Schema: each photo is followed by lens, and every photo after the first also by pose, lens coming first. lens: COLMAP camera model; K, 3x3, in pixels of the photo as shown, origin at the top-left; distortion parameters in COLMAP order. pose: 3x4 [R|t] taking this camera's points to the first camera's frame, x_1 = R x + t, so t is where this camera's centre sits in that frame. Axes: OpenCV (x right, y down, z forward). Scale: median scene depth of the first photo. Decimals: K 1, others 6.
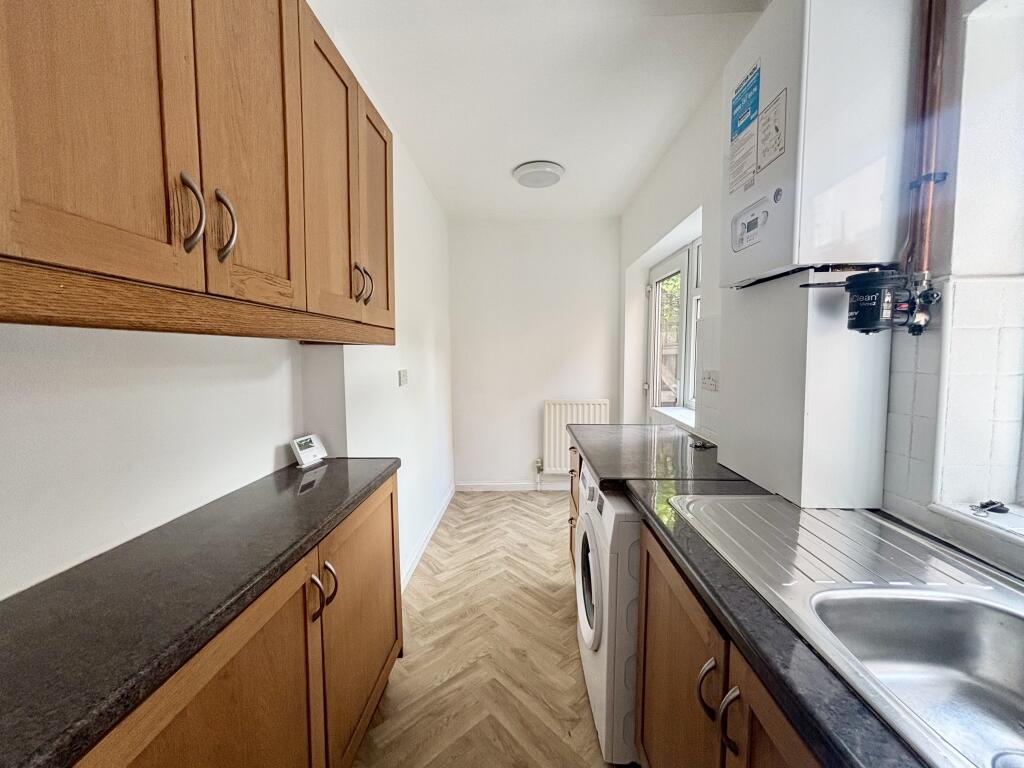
lens RADIAL K [[417.8, 0, 514.2], [0, 417.8, 382.9], [0, 0, 1]] dist [-0.000273, 0.000951]
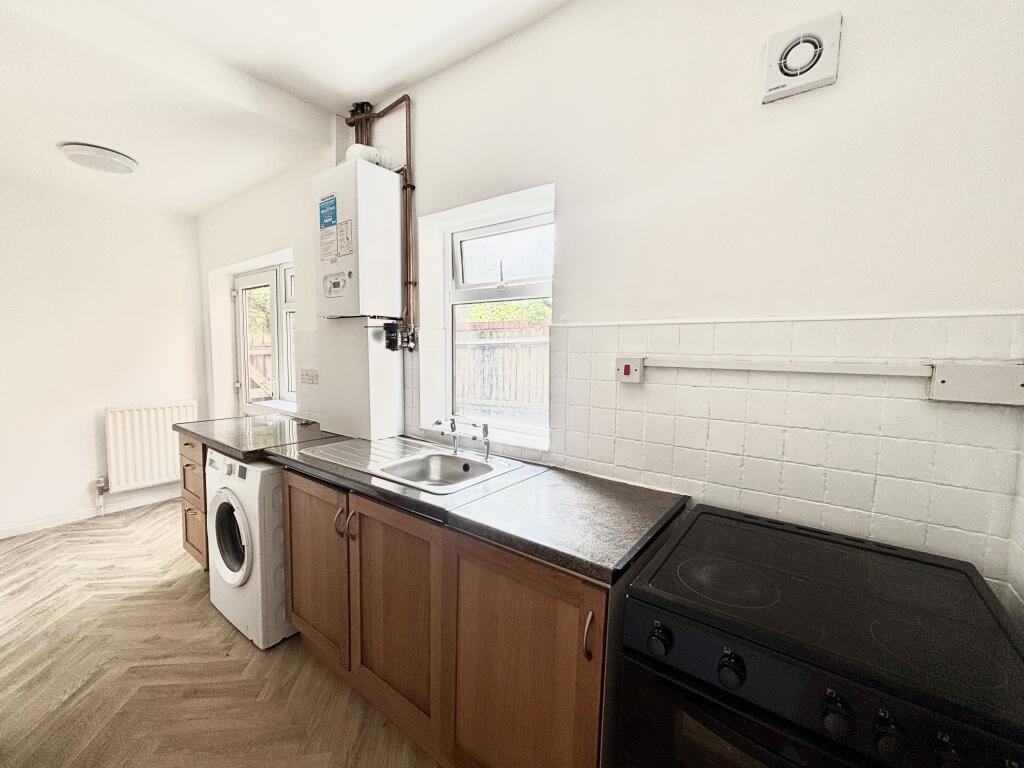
lens RADIAL K [[417.8, 0, 511.1], [0, 417.8, 384.7], [0, 0, 1]] dist [-0.000273, 0.000951]
pose [[0.584068, -0.059302, 0.809536, -0.375852], [0.047388, 0.998118, 0.038927, -0.001571], [-0.810321, 0.015627, 0.585779, -0.512103]]
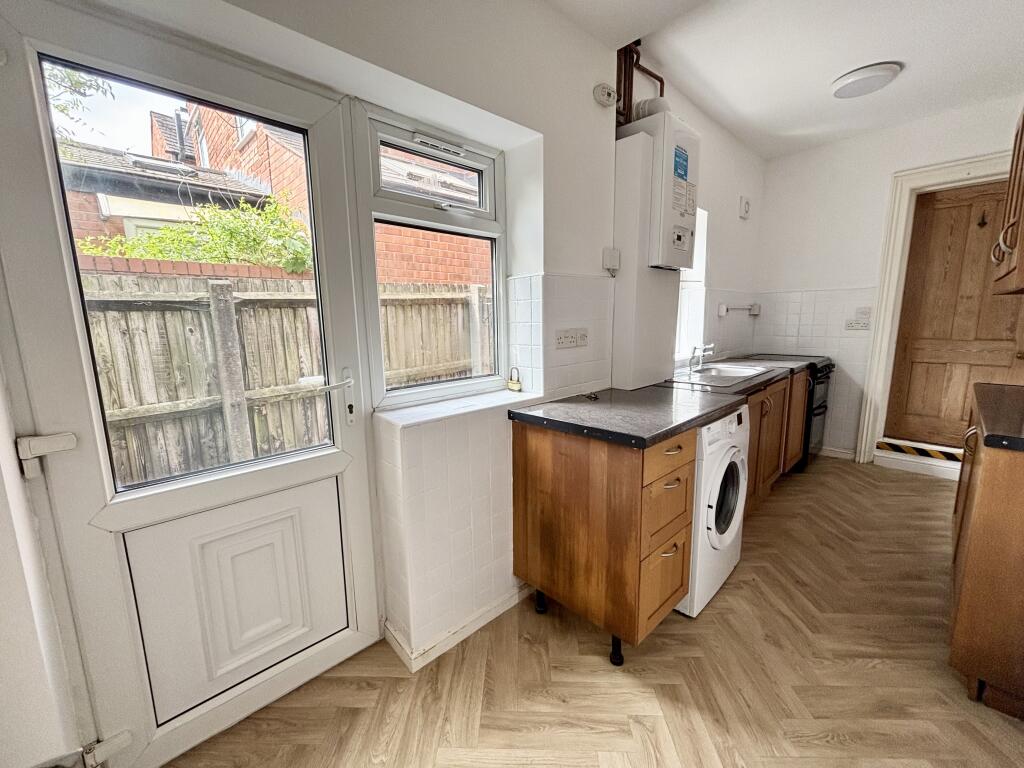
lens RADIAL K [[417.8, 0, 502.6], [0, 417.8, 386.8], [0, 0, 1]] dist [-0.000273, 0.000951]
pose [[-0.707947, -0.099587, 0.699209, -0.202856], [0.075728, 0.973598, 0.215343, -0.173547], [-0.702194, 0.205401, -0.681715, 2.597542]]
